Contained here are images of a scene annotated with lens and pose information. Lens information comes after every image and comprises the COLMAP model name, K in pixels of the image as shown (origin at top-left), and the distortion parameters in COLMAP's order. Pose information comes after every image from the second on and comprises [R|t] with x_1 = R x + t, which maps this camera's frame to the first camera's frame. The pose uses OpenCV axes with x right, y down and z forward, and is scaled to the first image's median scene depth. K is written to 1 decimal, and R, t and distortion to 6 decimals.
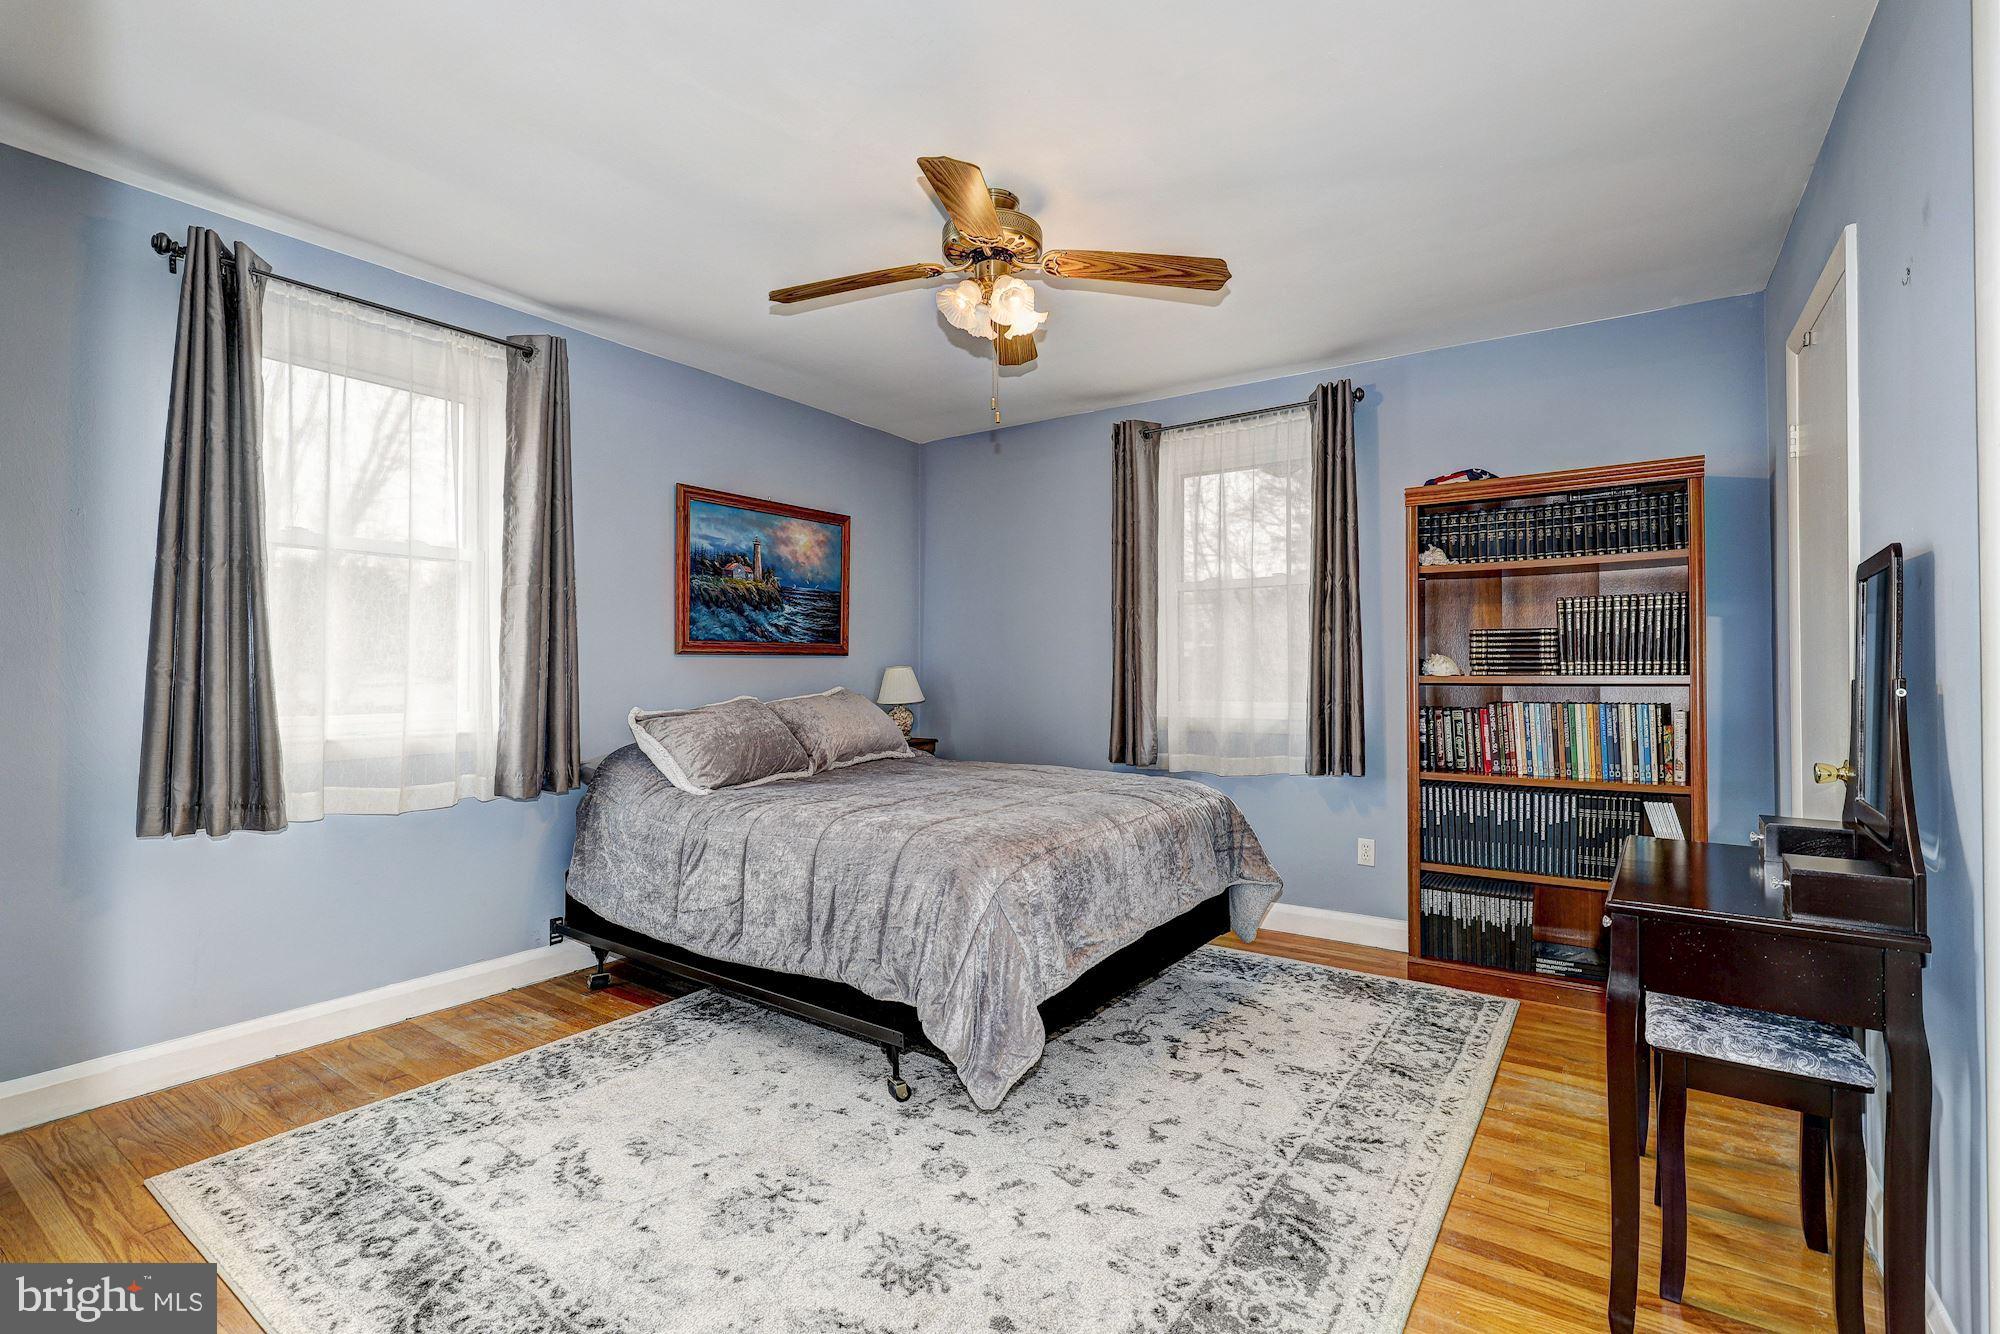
lens RADIAL K [[902.4, 0, 1010.8], [0, 902.4, 664.0], [0, 0, 1]] dist [0.002674, -0.000596]
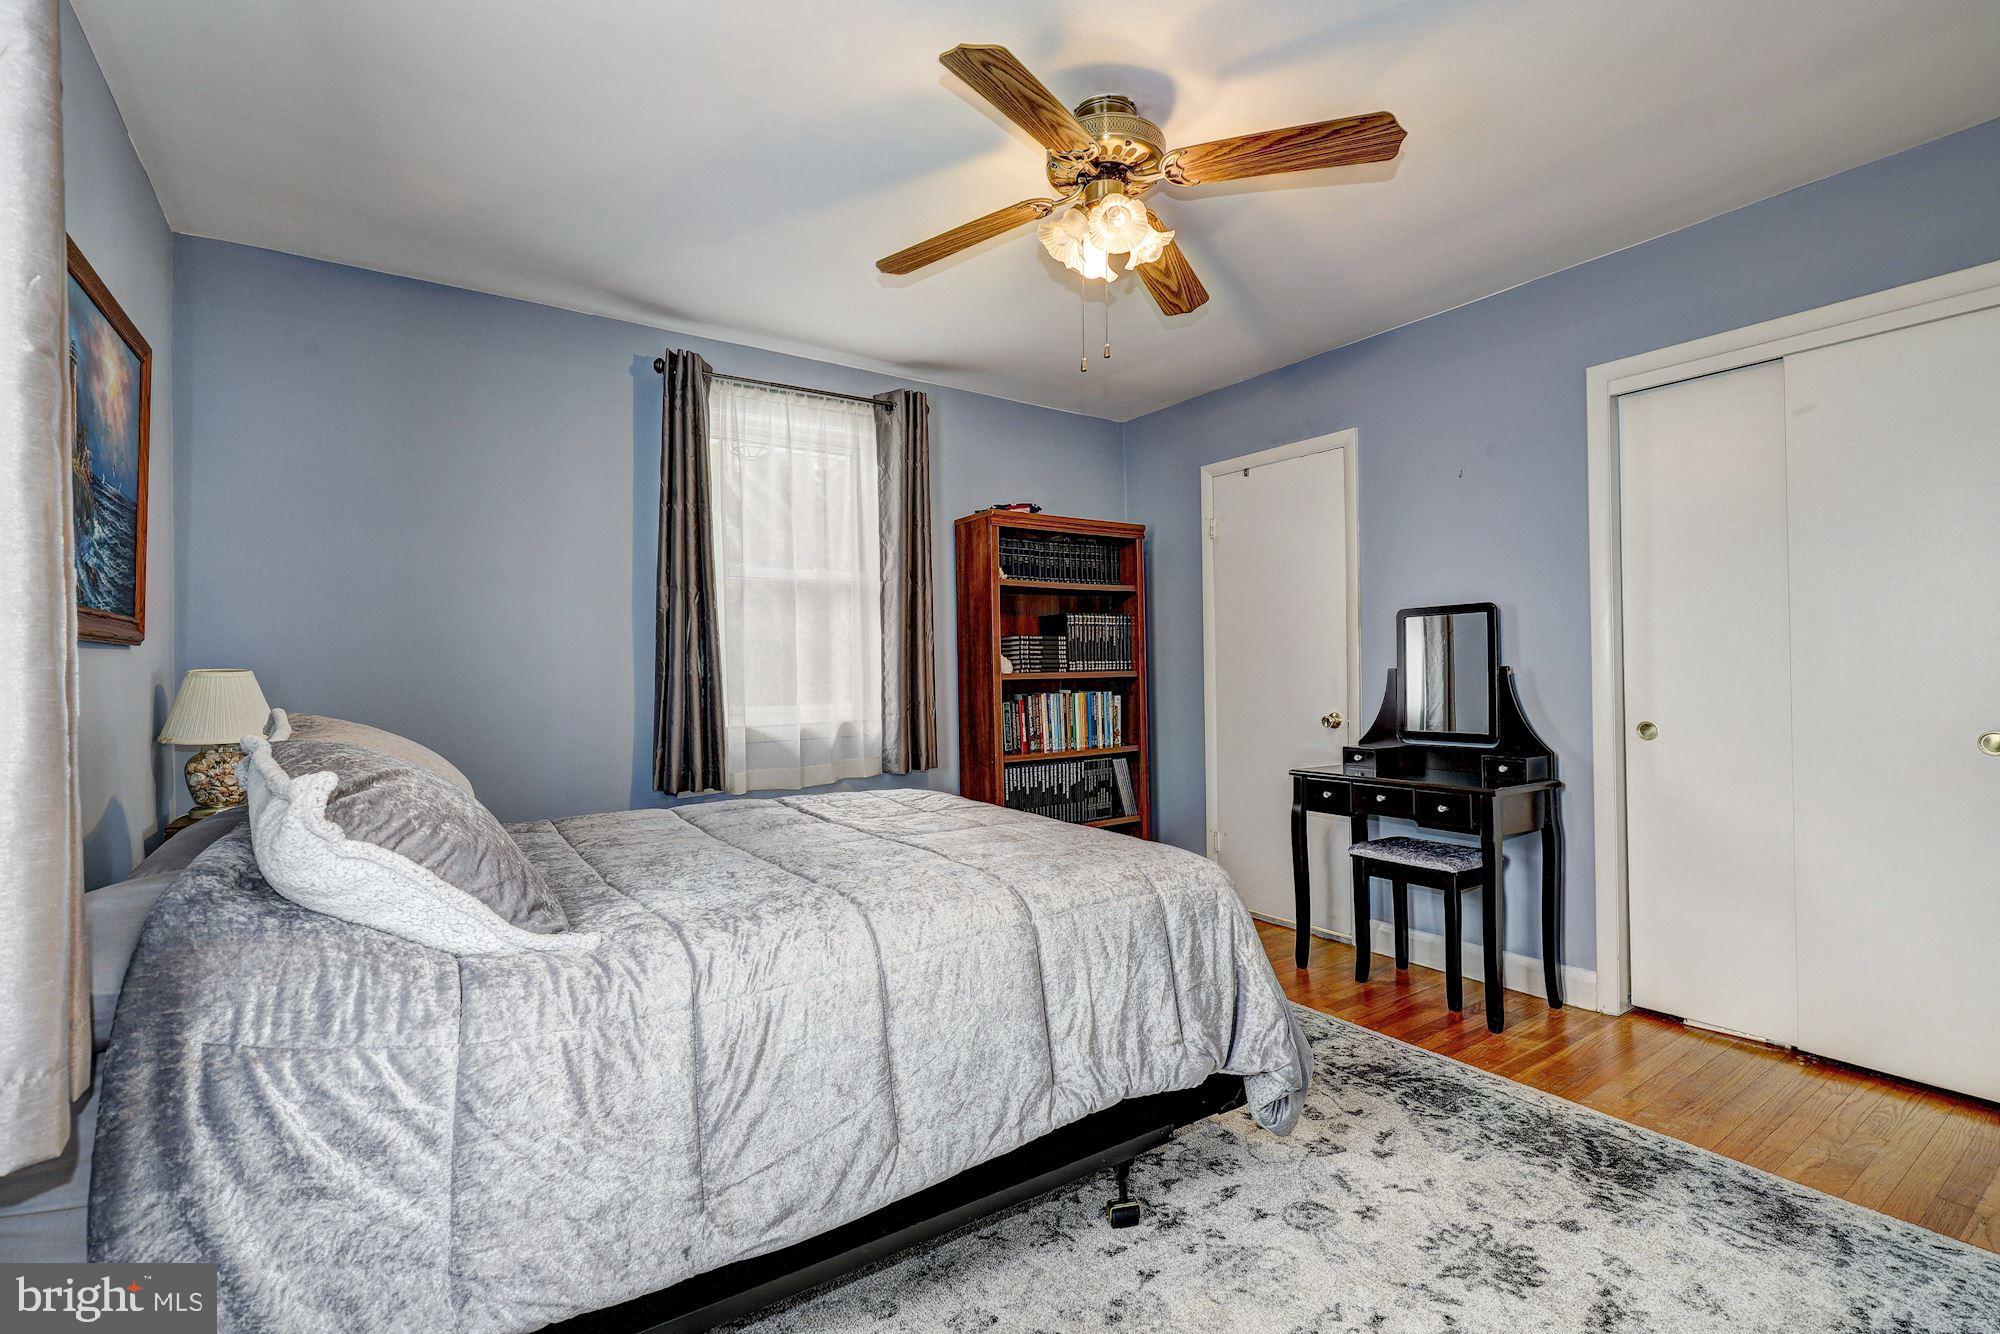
lens RADIAL K [[902.4, 0, 1010.8], [0, 902.4, 664.0], [0, 0, 1]] dist [0.002674, -0.000596]
pose [[0.351432, 0.004189, 0.936204, -0.674938], [0.003244, 0.999979, -0.005692, 0.008430], [-0.936208, 0.005037, 0.351411, 0.631809]]
